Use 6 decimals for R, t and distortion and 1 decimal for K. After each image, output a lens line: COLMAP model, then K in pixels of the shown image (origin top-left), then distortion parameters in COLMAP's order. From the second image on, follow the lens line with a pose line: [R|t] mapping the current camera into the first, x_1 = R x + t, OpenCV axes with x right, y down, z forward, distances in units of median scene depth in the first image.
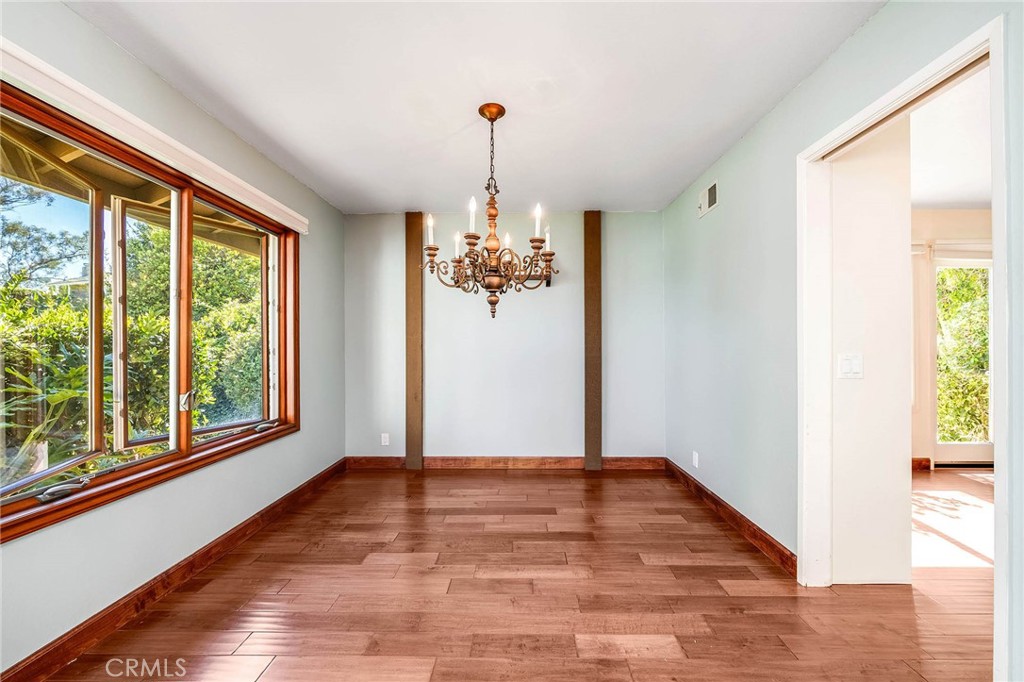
lens RADIAL K [[403.3, 0, 512.9], [0, 403.3, 343.9], [0, 0, 1]] dist [0.000231, -0.004814]
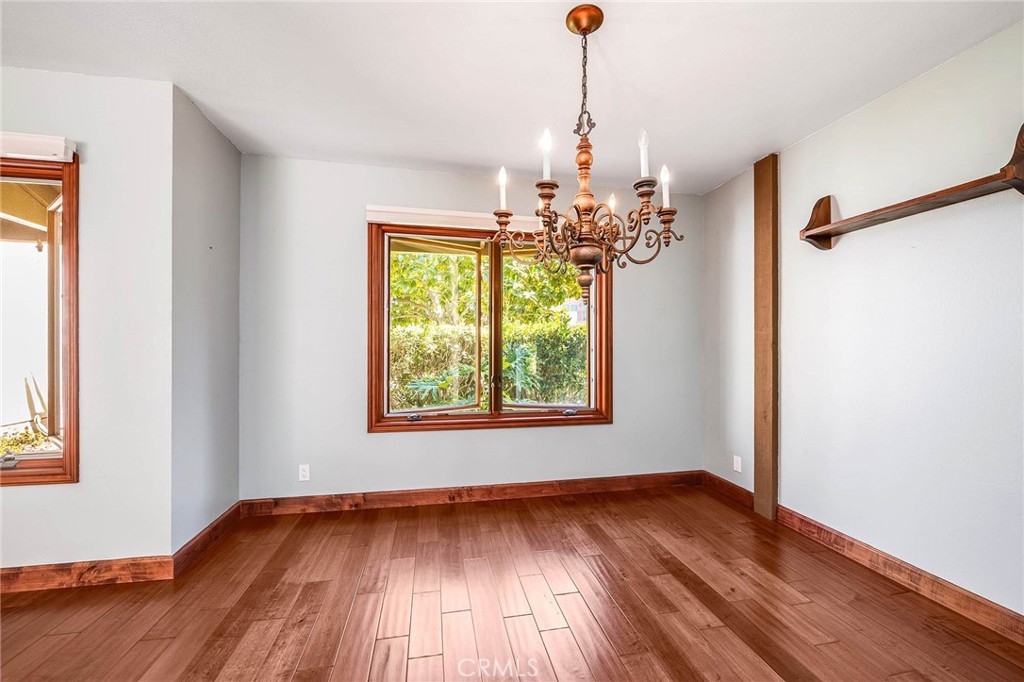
lens RADIAL K [[403.3, 0, 512.9], [0, 403.3, 343.9], [0, 0, 1]] dist [0.000231, -0.004814]
pose [[0.213371, 0.000011, -0.976971, 0.488883], [0.001327, 0.999999, 0.000301, 0.004091], [0.976970, -0.001360, 0.213371, 0.558727]]
